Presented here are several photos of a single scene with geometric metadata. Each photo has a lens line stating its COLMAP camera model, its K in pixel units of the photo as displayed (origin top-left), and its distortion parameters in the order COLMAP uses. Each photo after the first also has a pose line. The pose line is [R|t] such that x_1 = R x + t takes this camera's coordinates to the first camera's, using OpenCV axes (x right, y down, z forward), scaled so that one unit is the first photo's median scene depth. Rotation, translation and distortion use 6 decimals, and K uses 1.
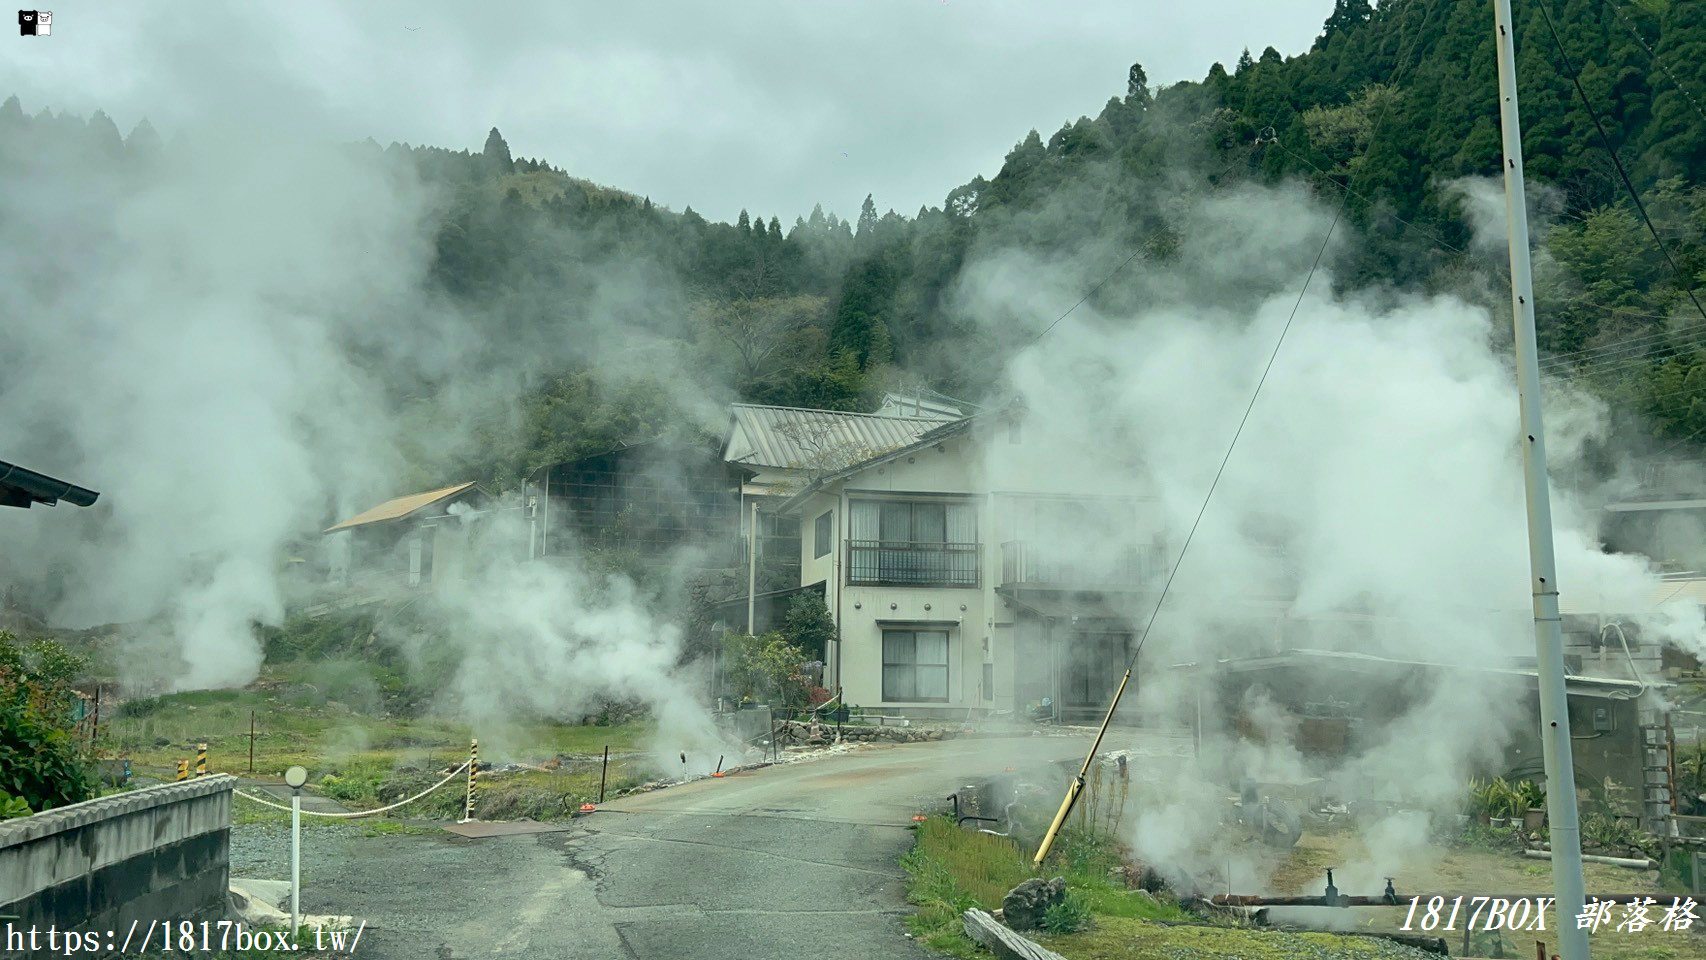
lens RADIAL K [[1373.9, 0, 853.0], [0, 1373.9, 480.0], [0, 0, 1]] dist [0.122233, -0.254412]
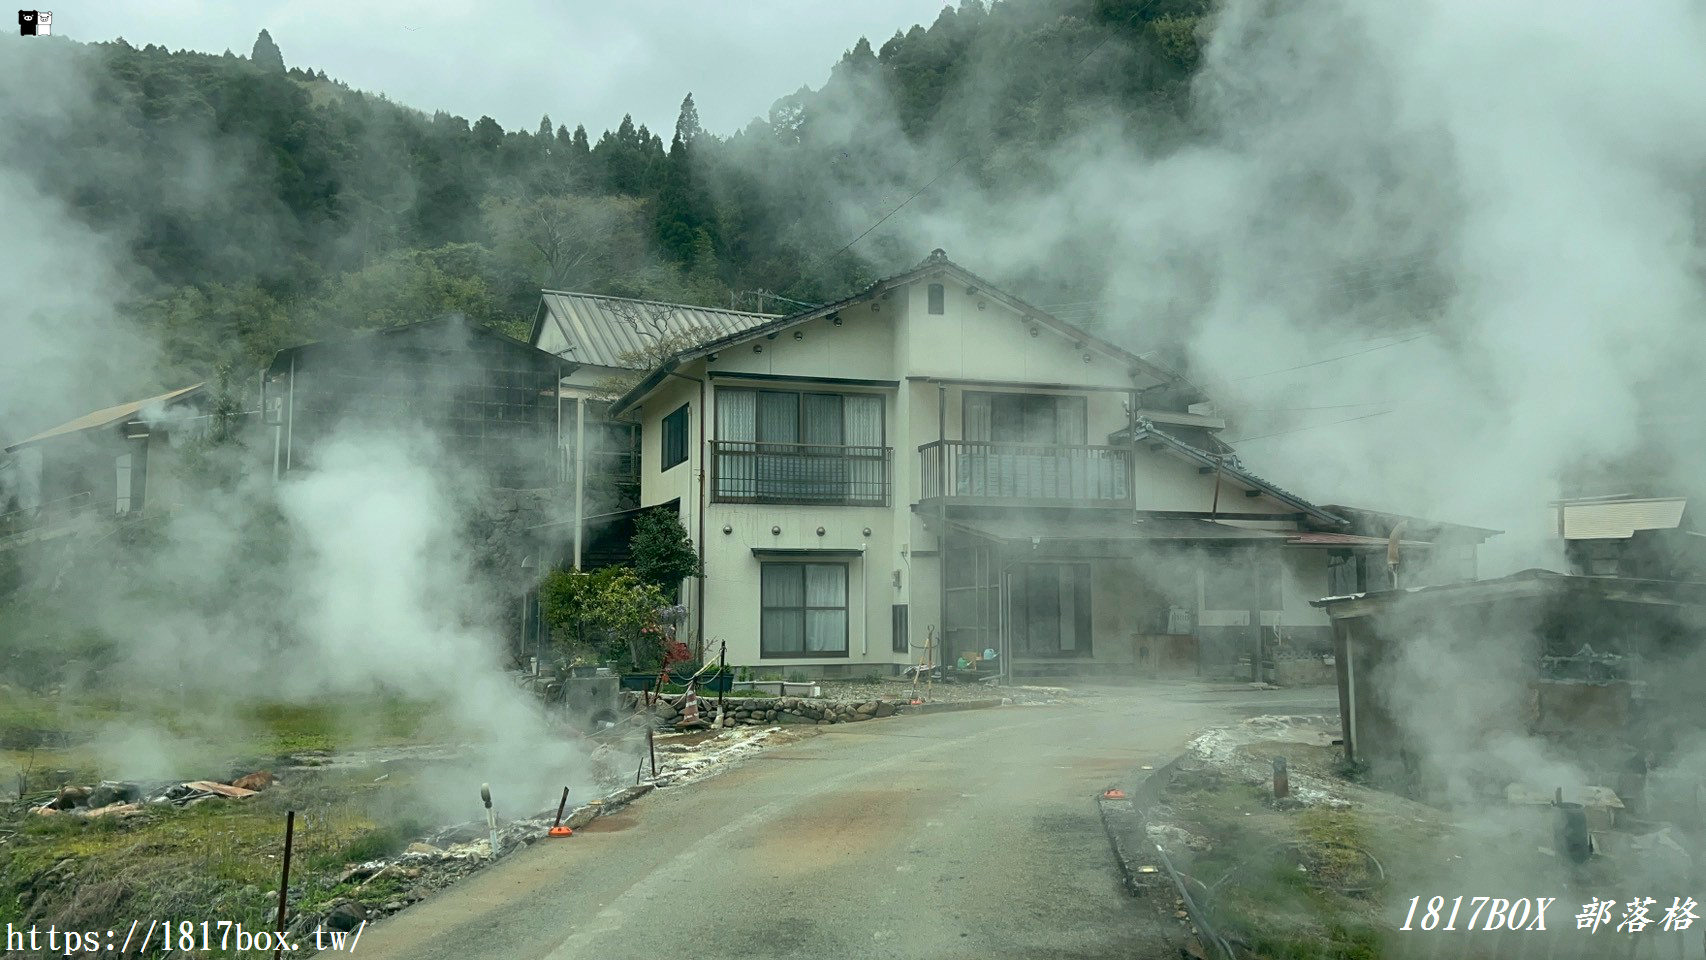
lens RADIAL K [[1373.9, 0, 853.0], [0, 1373.9, 480.0], [0, 0, 1]] dist [0.122233, -0.254412]
pose [[0.990064, 0.000230, 0.140617, -0.033342], [-0.005816, 0.999210, 0.039315, 0.035001], [-0.140497, -0.039742, 0.989283, 0.259019]]
